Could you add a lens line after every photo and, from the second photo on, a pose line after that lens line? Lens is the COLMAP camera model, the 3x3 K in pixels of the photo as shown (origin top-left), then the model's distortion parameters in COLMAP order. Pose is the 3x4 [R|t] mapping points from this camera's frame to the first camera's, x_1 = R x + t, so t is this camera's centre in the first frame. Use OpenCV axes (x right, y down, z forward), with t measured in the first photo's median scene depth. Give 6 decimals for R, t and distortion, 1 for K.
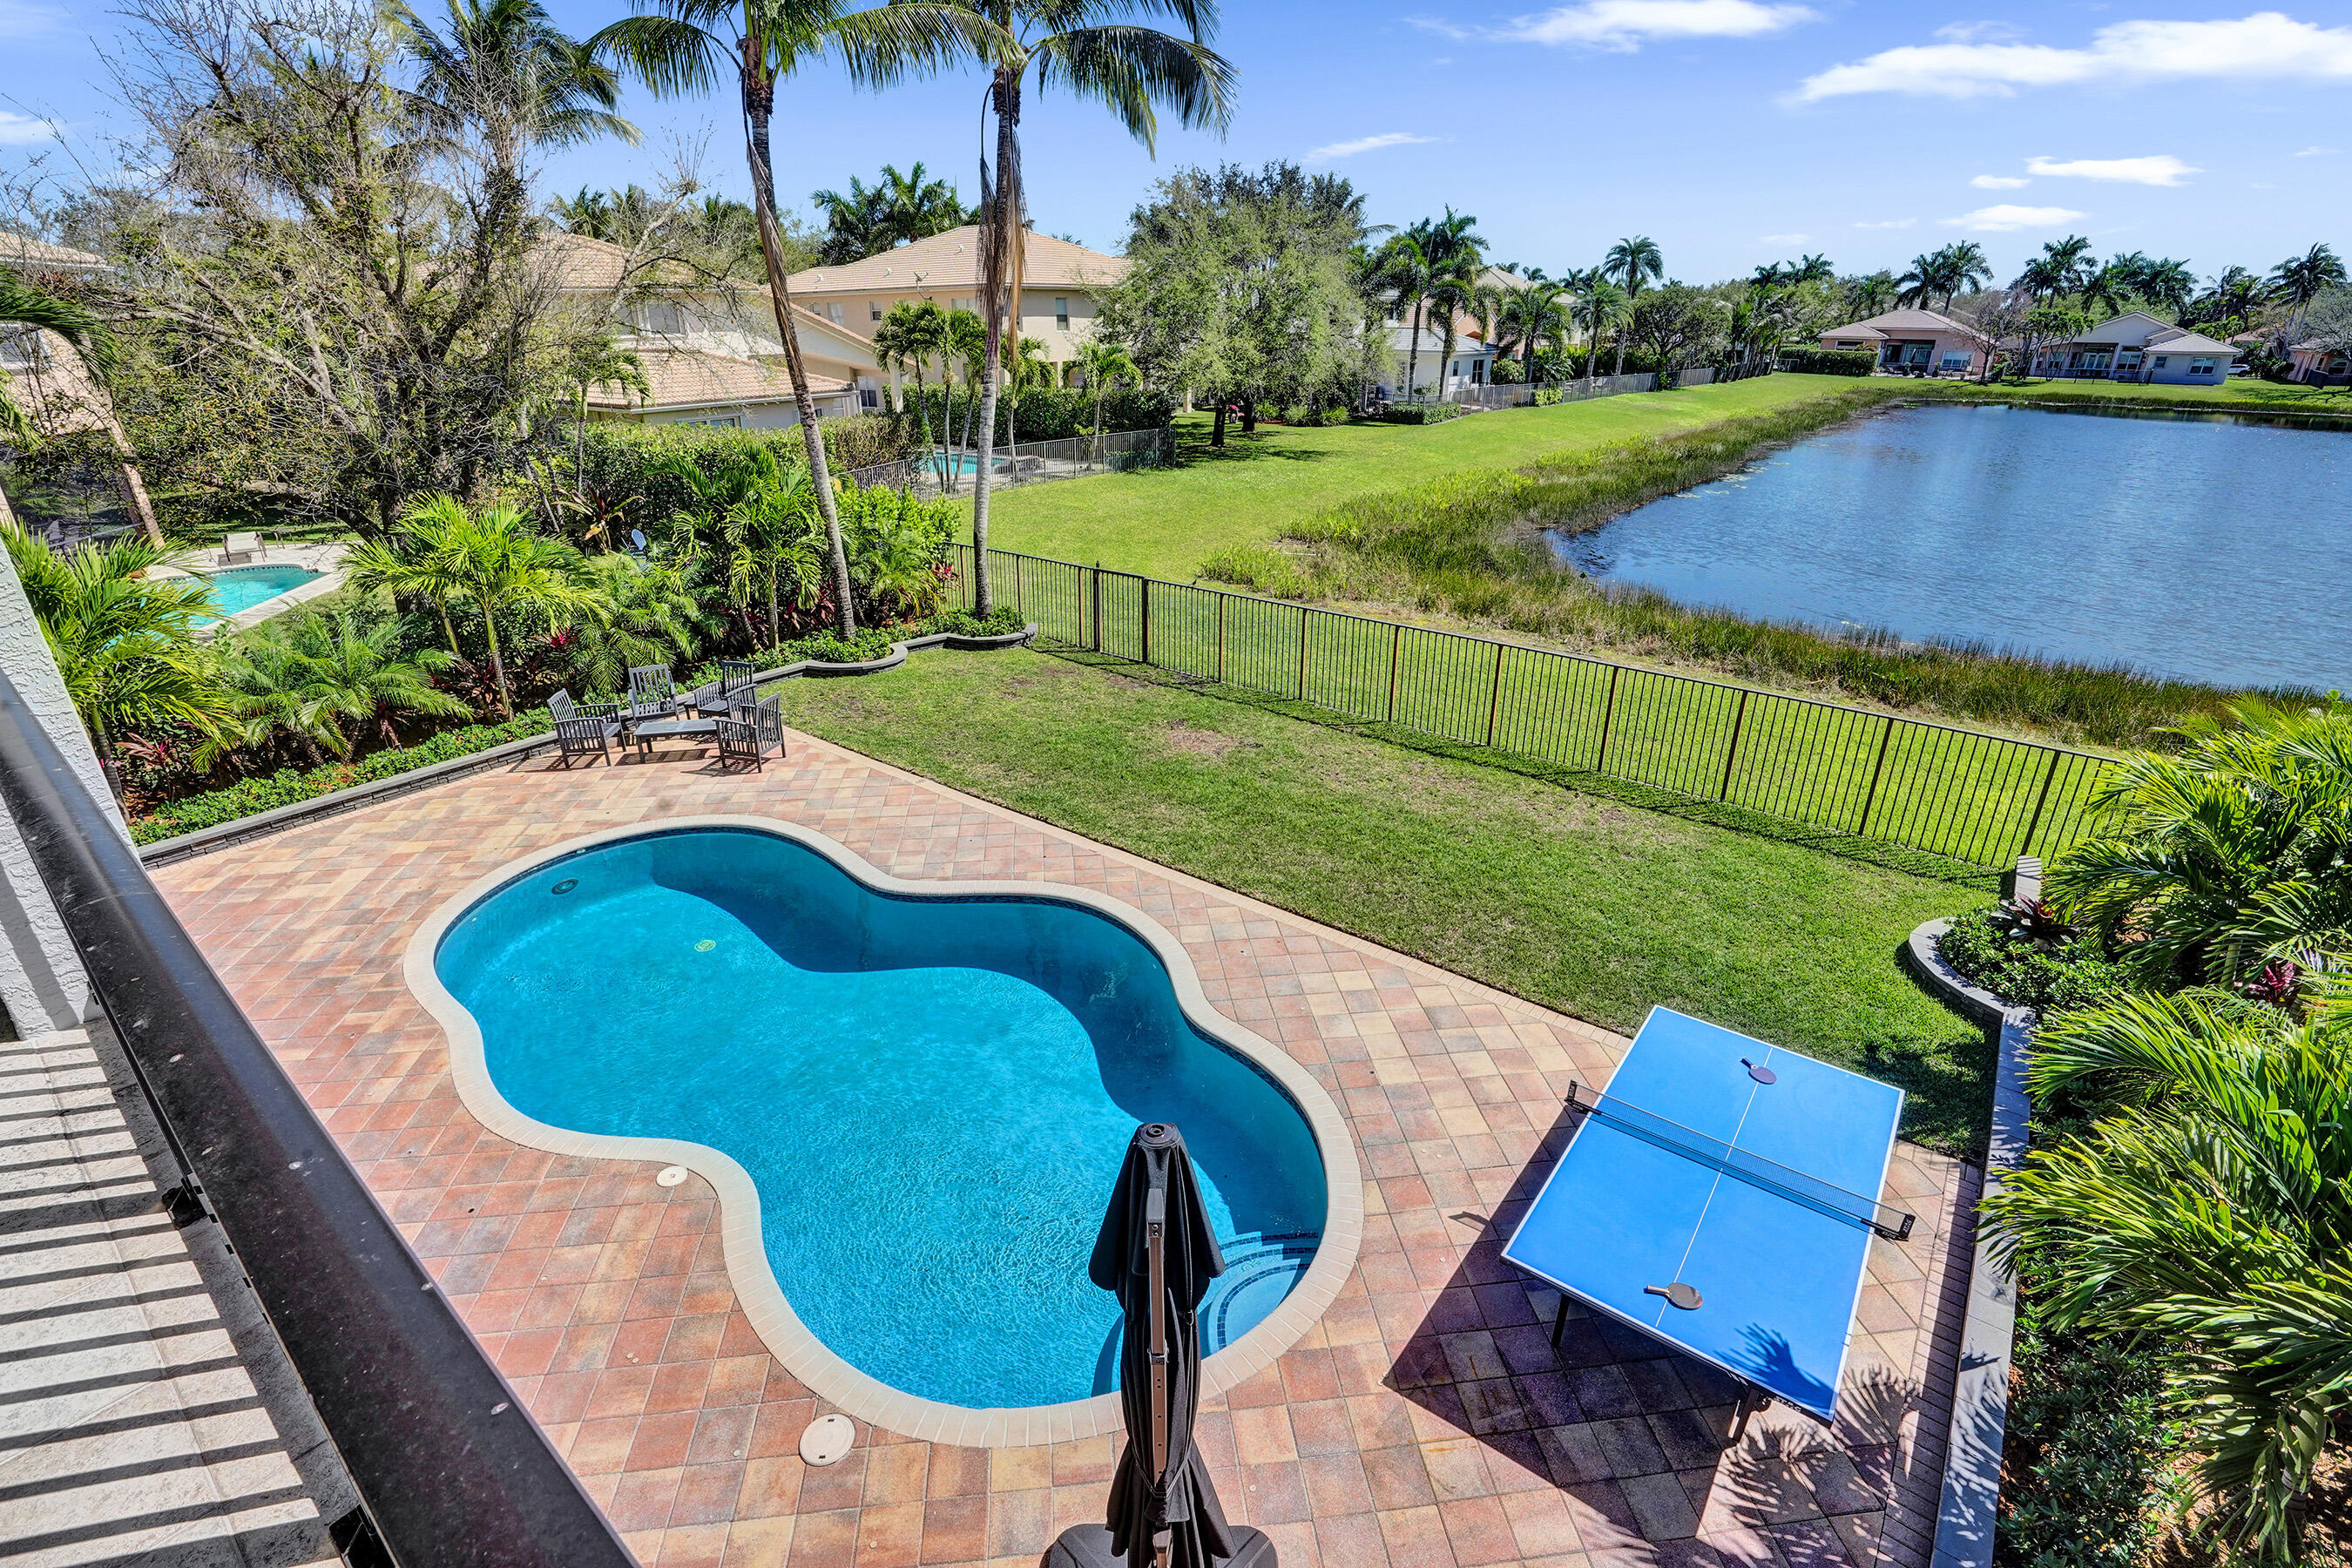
lens RADIAL K [[1090.4, 0, 1172.1], [0, 1090.4, 781.5], [0, 0, 1]] dist [-0.070534, 0.027082]
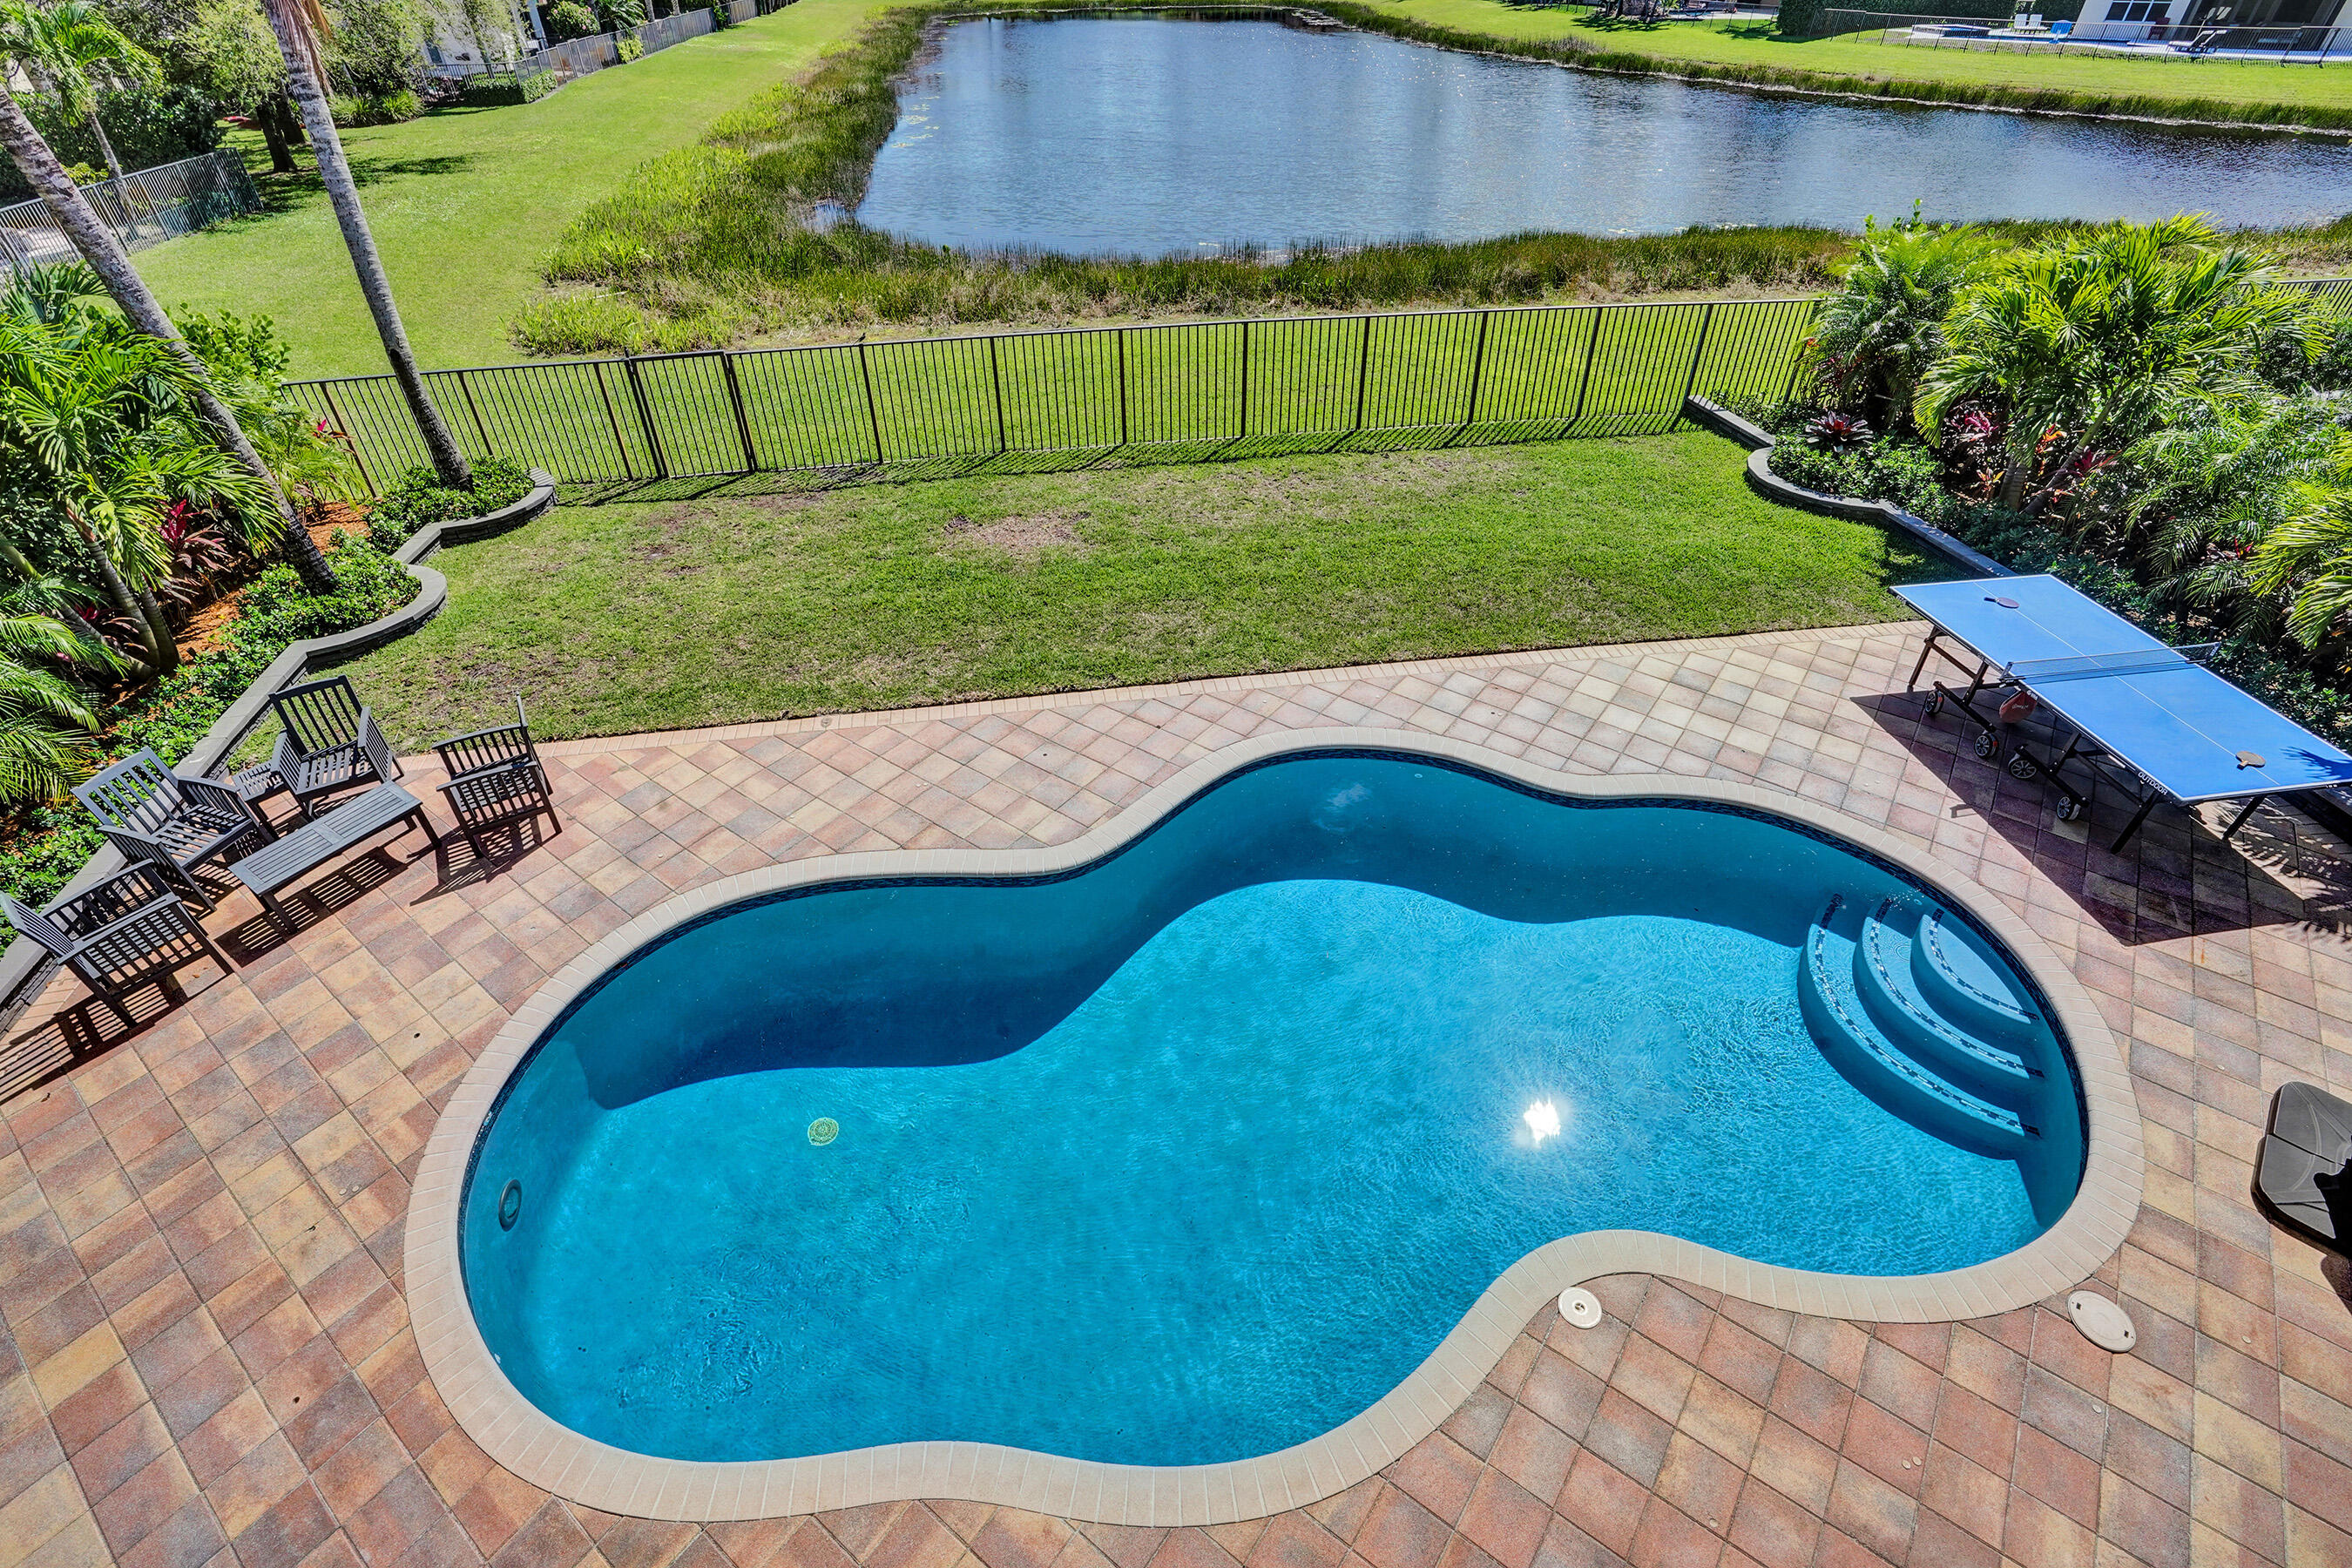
lens RADIAL K [[1090.4, 0, 1172.1], [0, 1090.4, 781.5], [0, 0, 1]] dist [-0.070534, 0.027082]
pose [[0.685519, -0.461369, 0.563207, -0.127585], [0.296288, 0.883411, 0.363042, -0.039230], [-0.665040, -0.082000, 0.742293, 0.098256]]
